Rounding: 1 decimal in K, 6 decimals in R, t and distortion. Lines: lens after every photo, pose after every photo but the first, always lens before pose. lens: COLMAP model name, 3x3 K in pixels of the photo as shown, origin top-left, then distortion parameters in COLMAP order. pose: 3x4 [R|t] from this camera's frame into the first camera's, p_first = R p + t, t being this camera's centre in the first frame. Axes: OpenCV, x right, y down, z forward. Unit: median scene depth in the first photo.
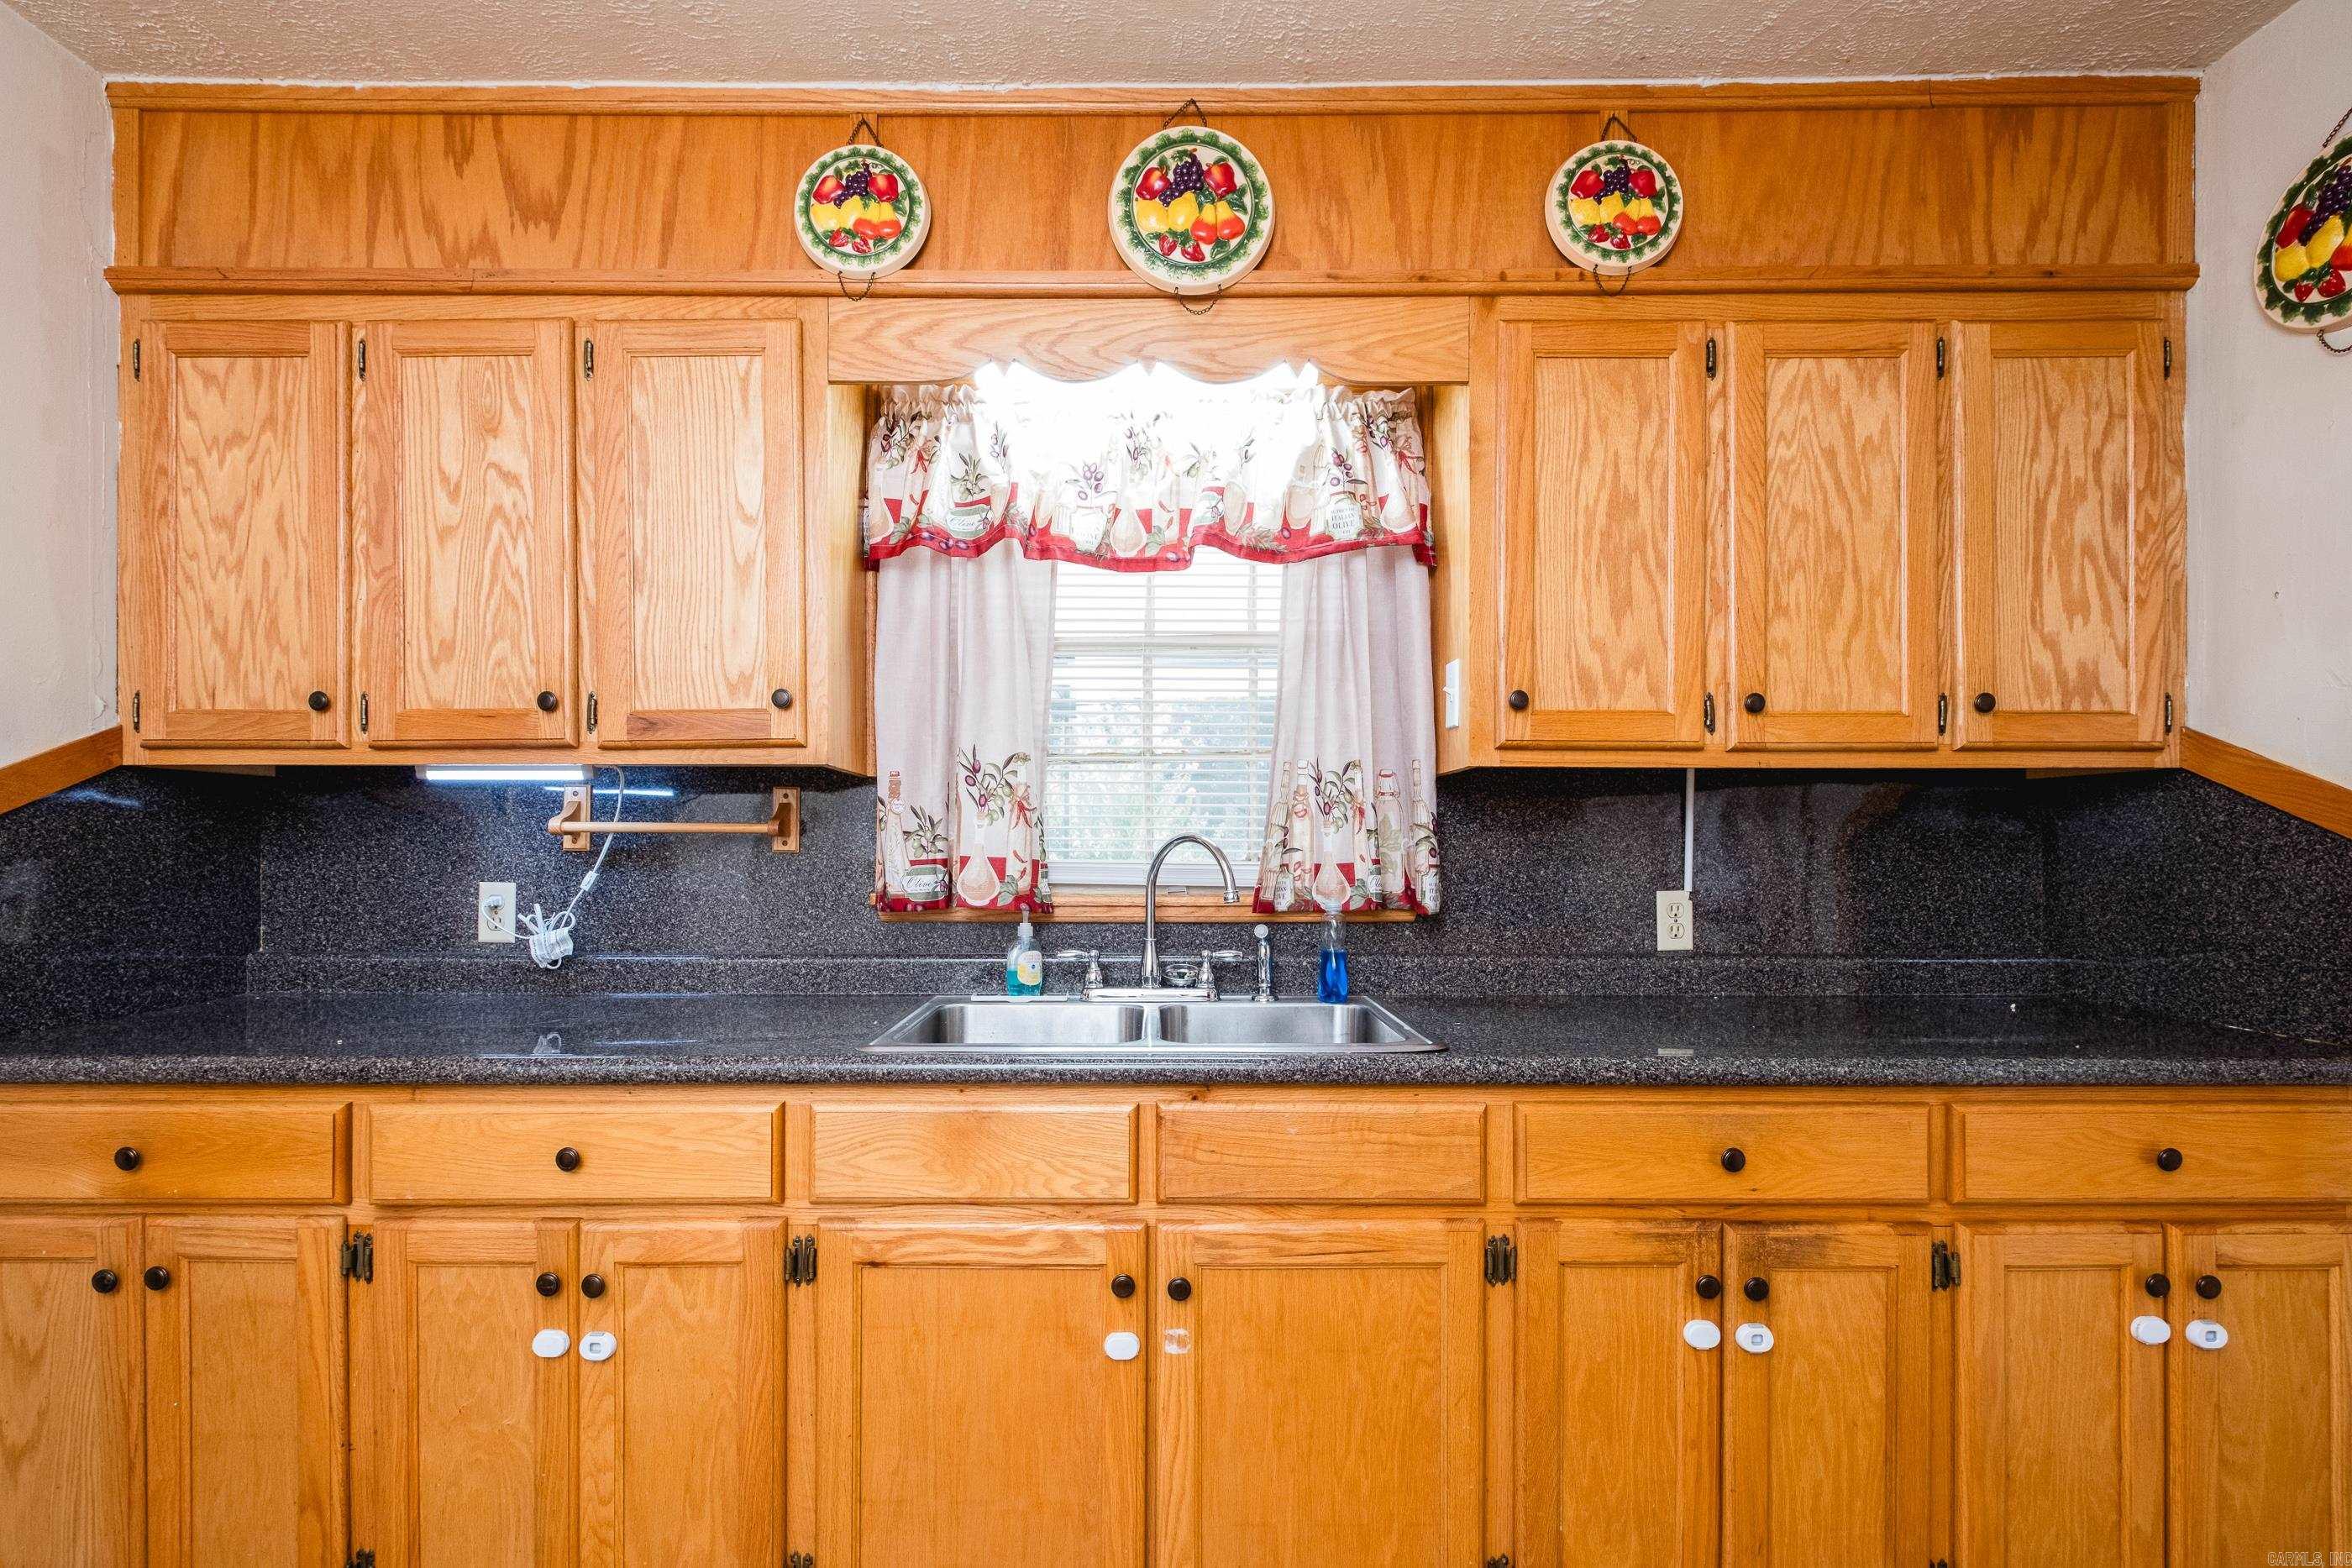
lens RADIAL K [[1130.2, 0, 1073.8], [0, 1130.2, 848.3], [0, 0, 1]] dist [0.011424, -0.007691]
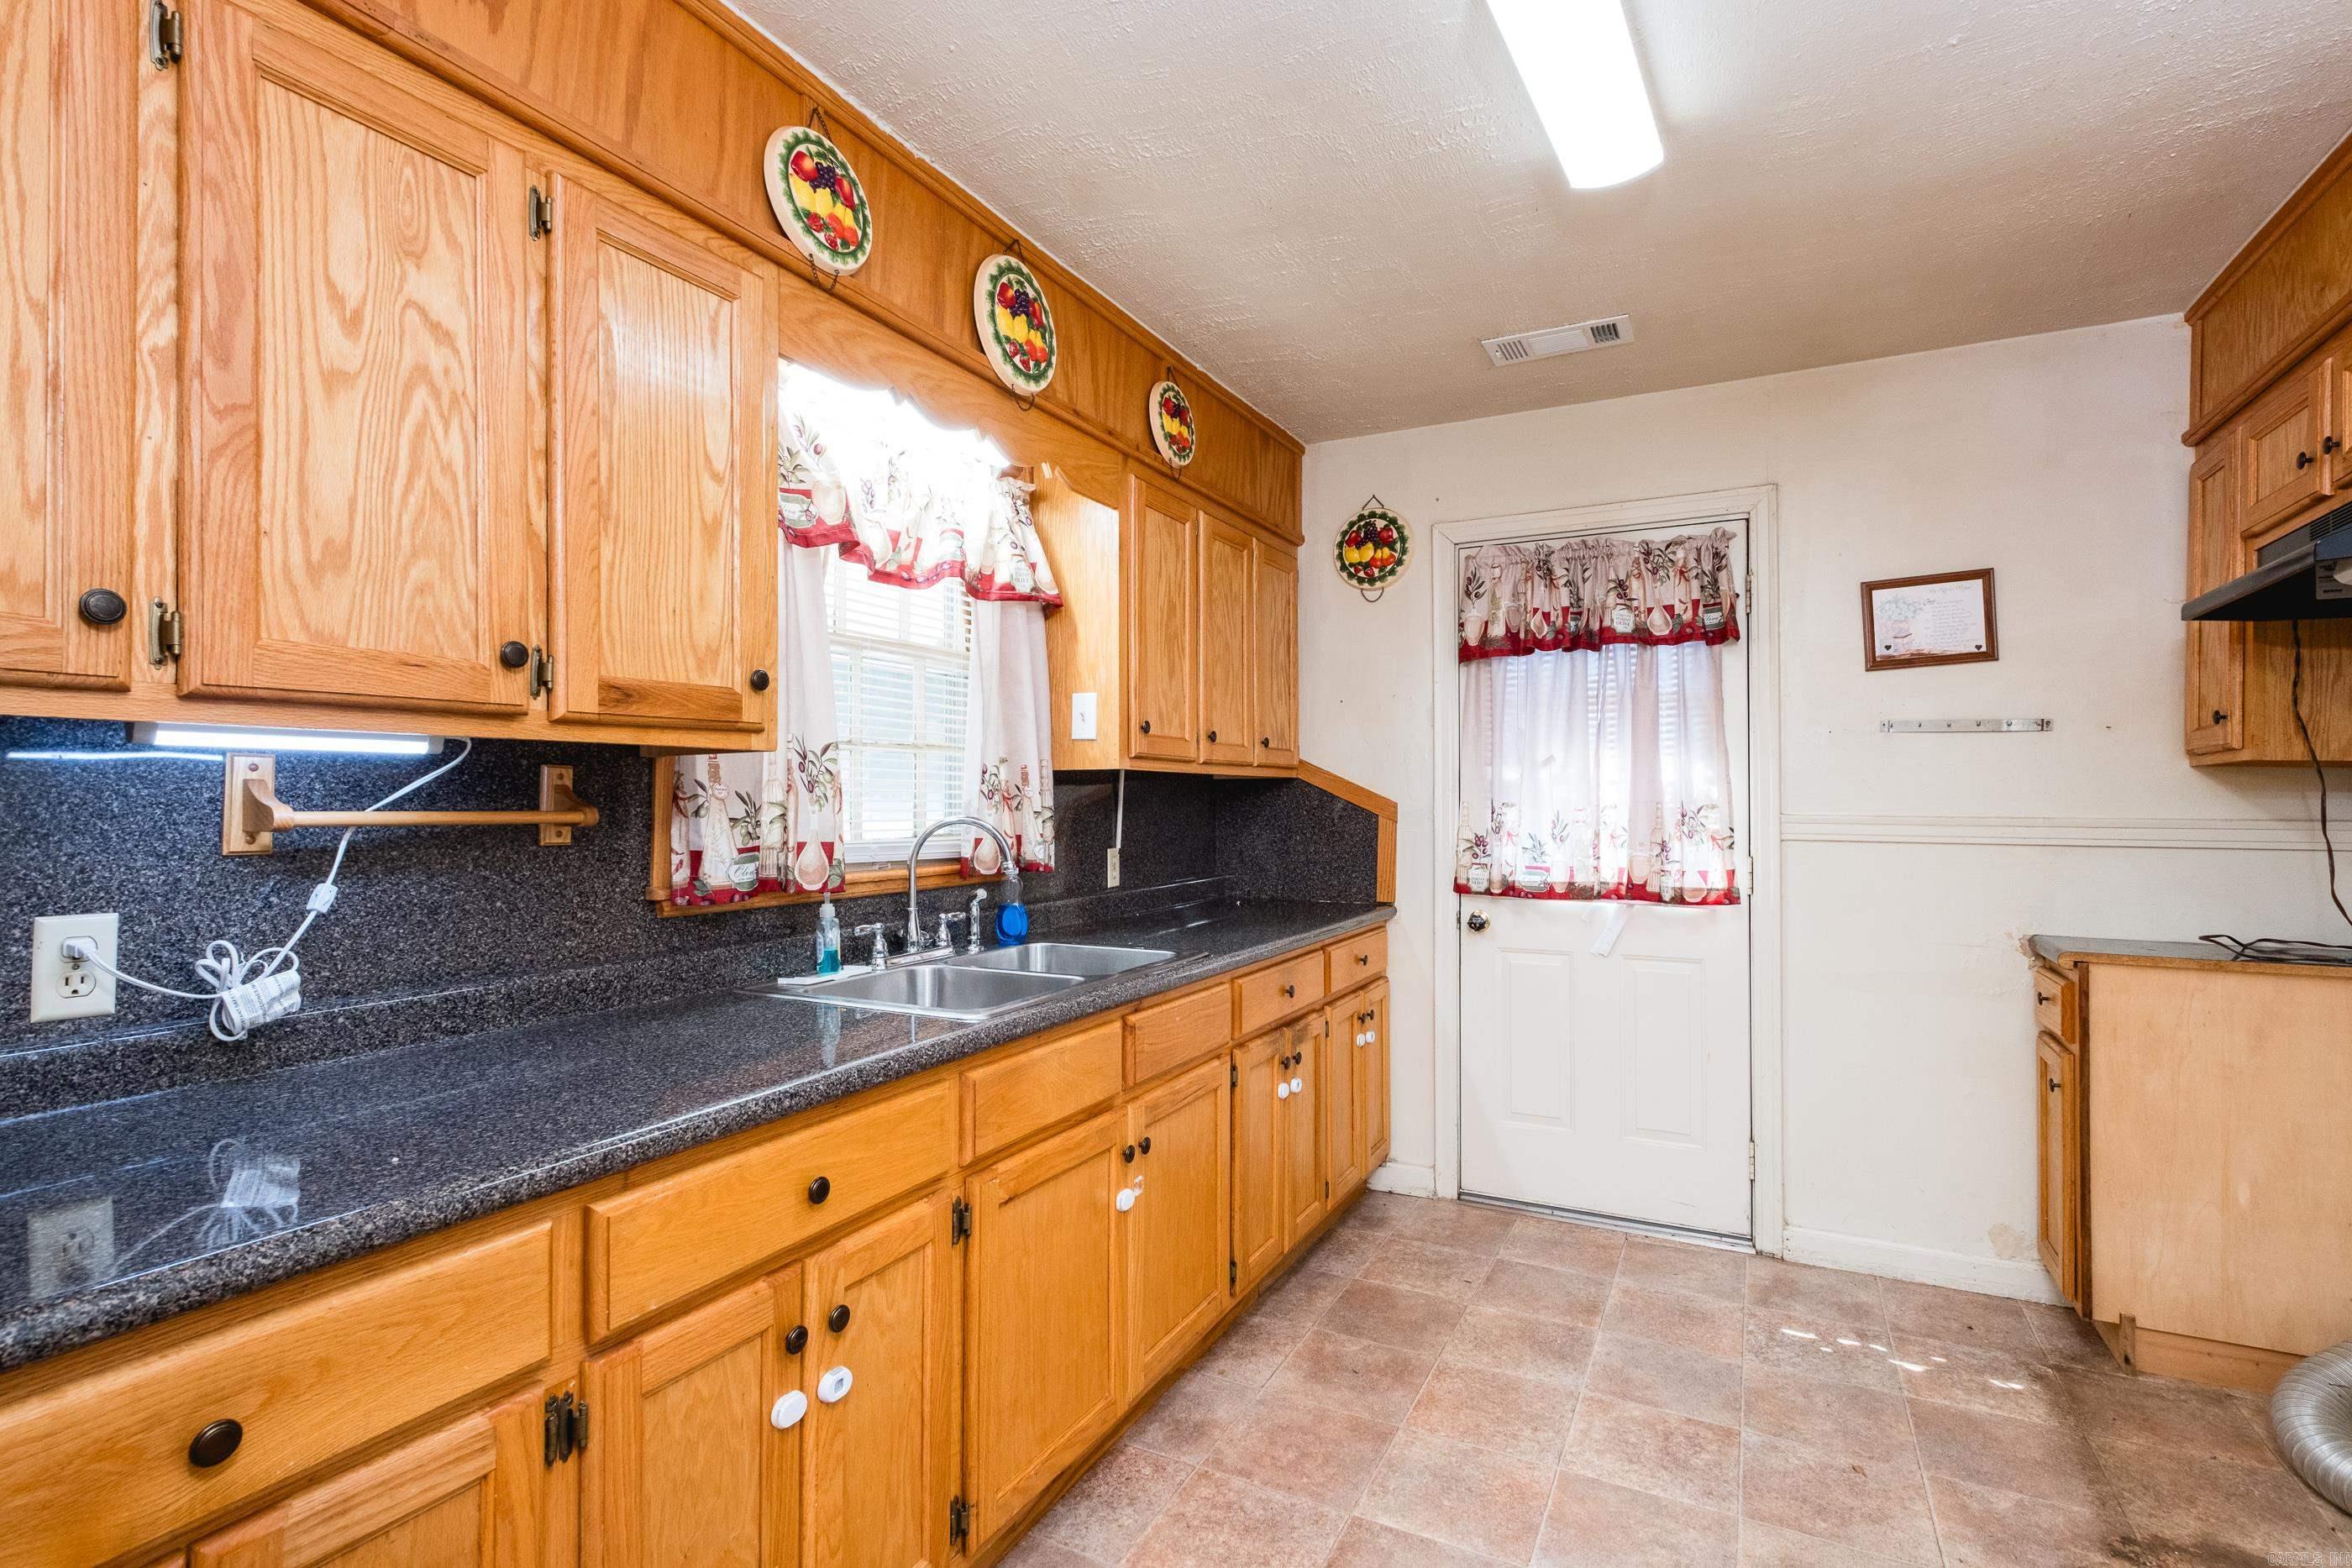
lens RADIAL K [[1130.2, 0, 1198.4], [0, 1130.2, 789.8], [0, 0, 1]] dist [0.011424, -0.007691]
pose [[0.437148, 0.006145, 0.899369, -0.926946], [0.005737, 0.999937, -0.009621, -0.030473], [-0.899371, 0.009365, 0.437085, 0.264114]]
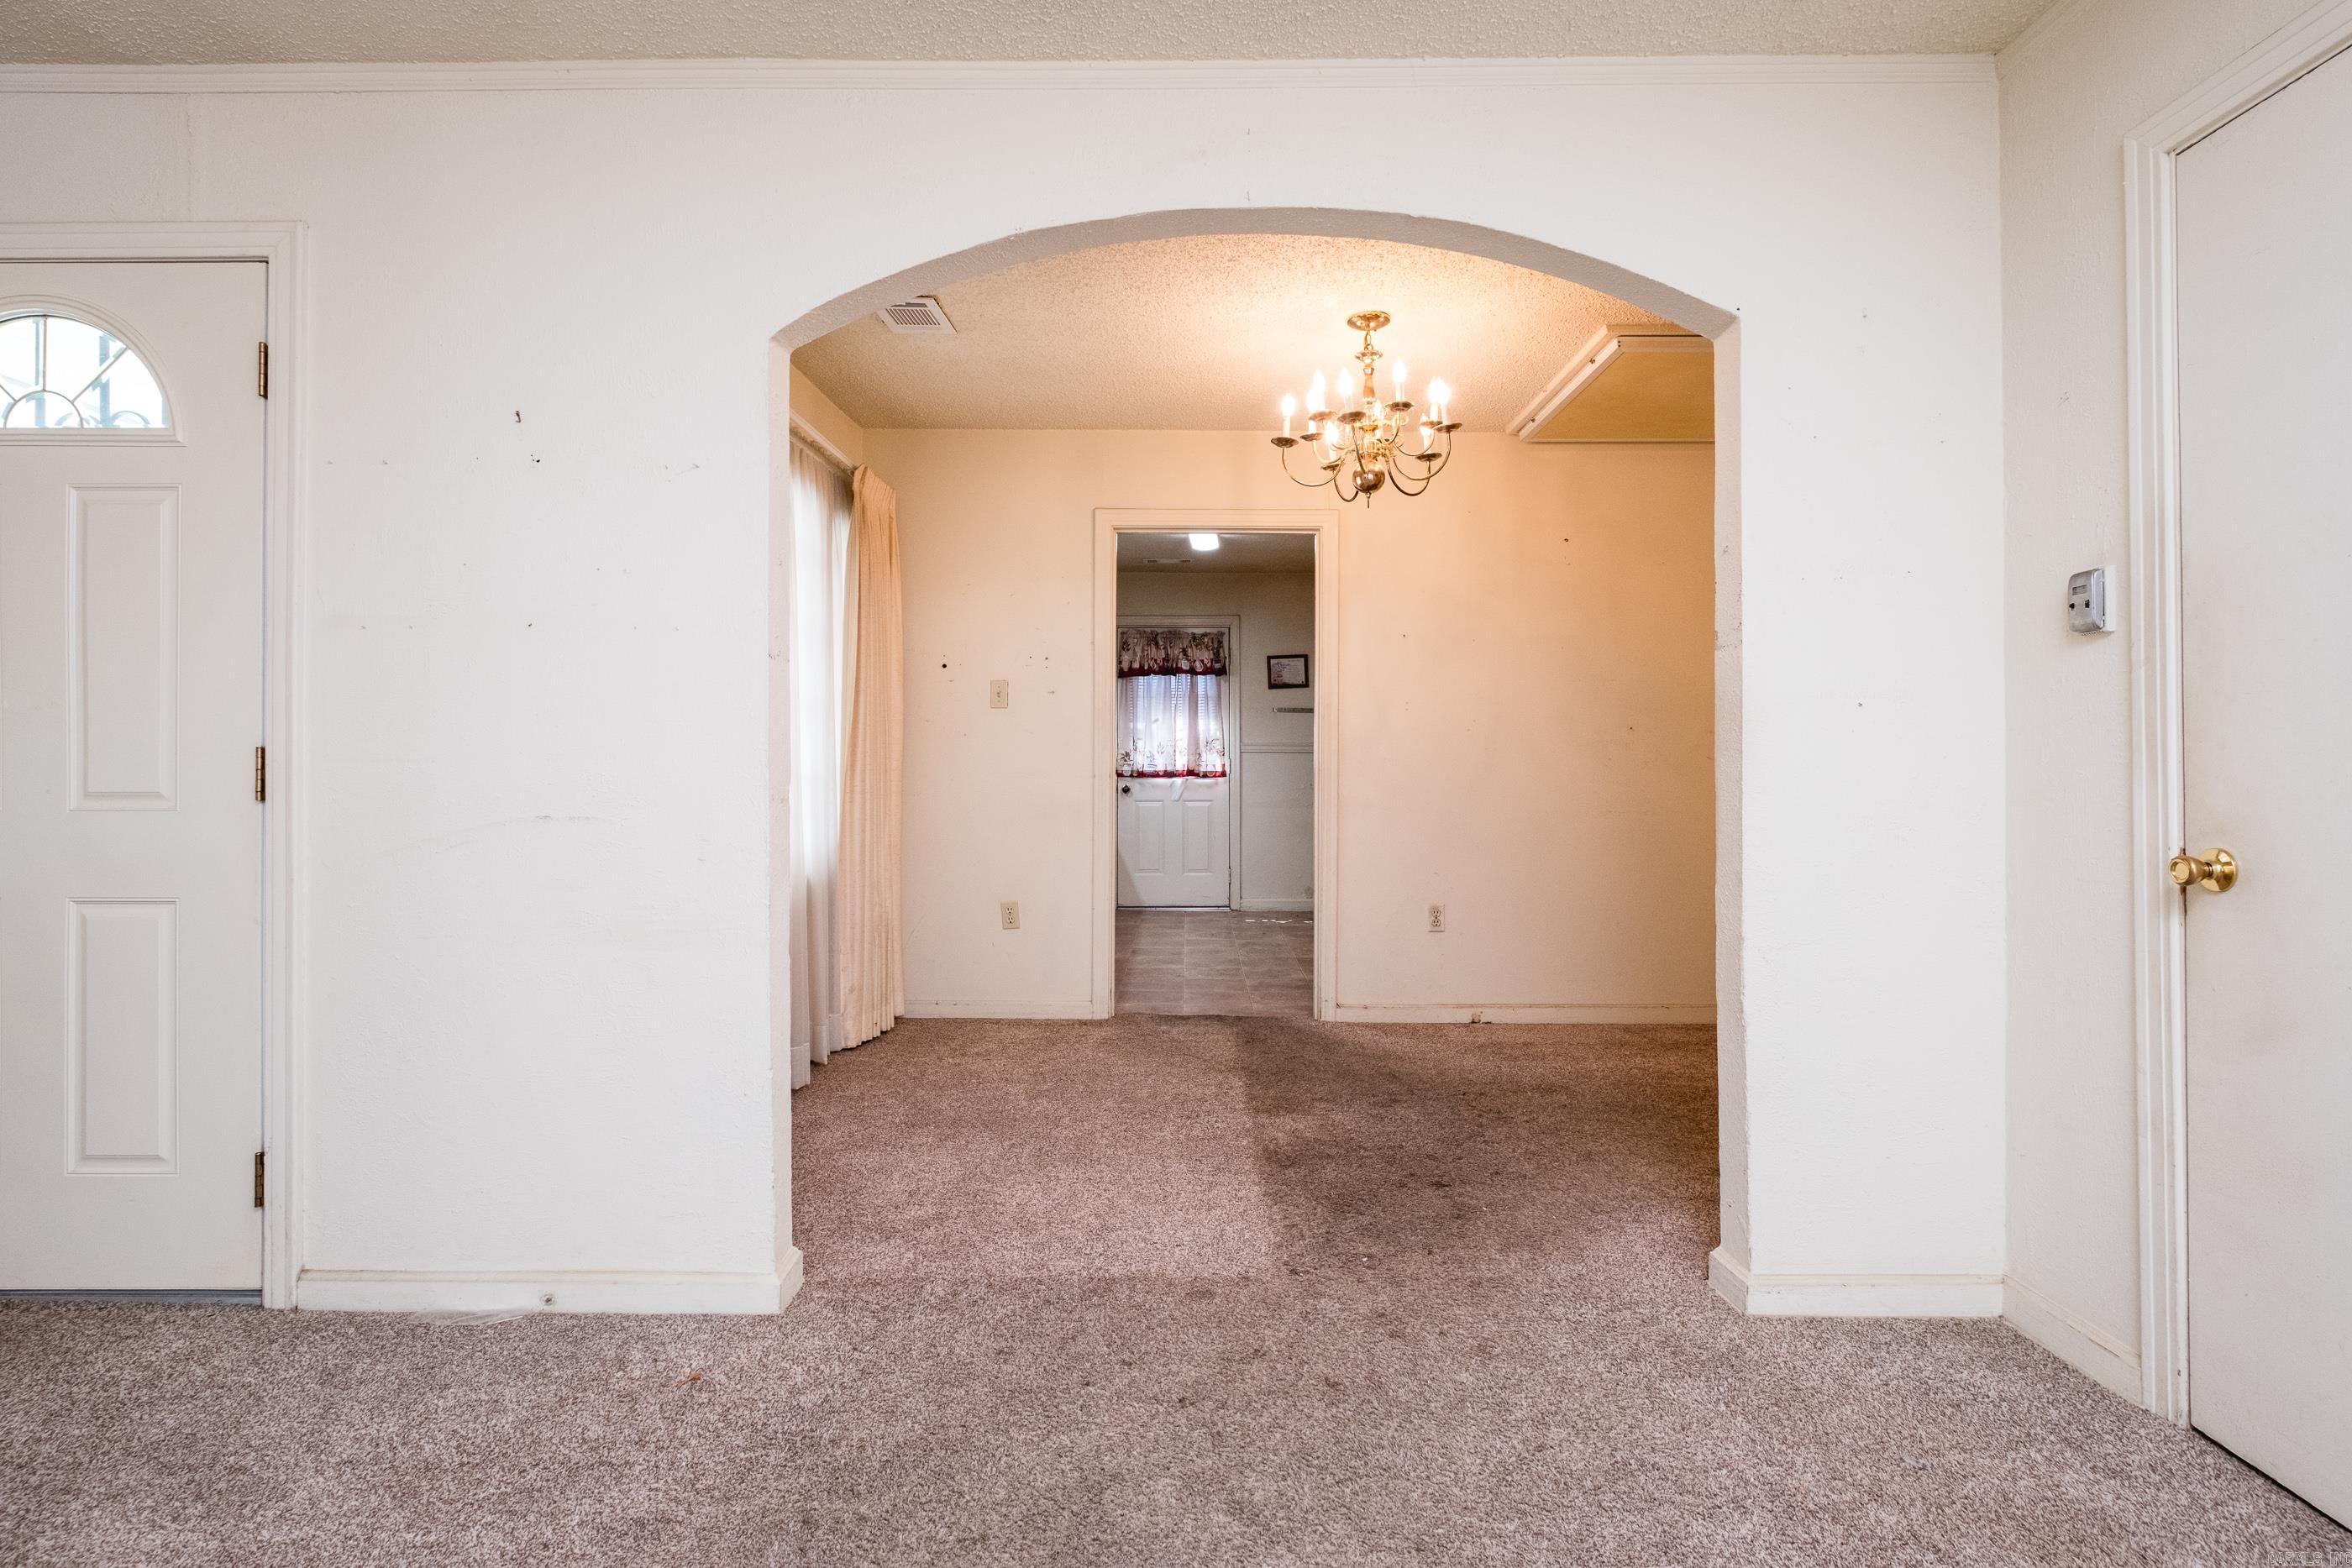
lens RADIAL K [[1130.2, 0, 1171.7], [0, 1130.2, 757.6], [0, 0, 1]] dist [0.011424, -0.007691]
pose [[0.004759, 0.000137, 0.999989, -3.479452], [0.005596, 0.999984, -0.000163, 0.055232], [-0.999973, 0.005597, 0.004758, 0.472508]]
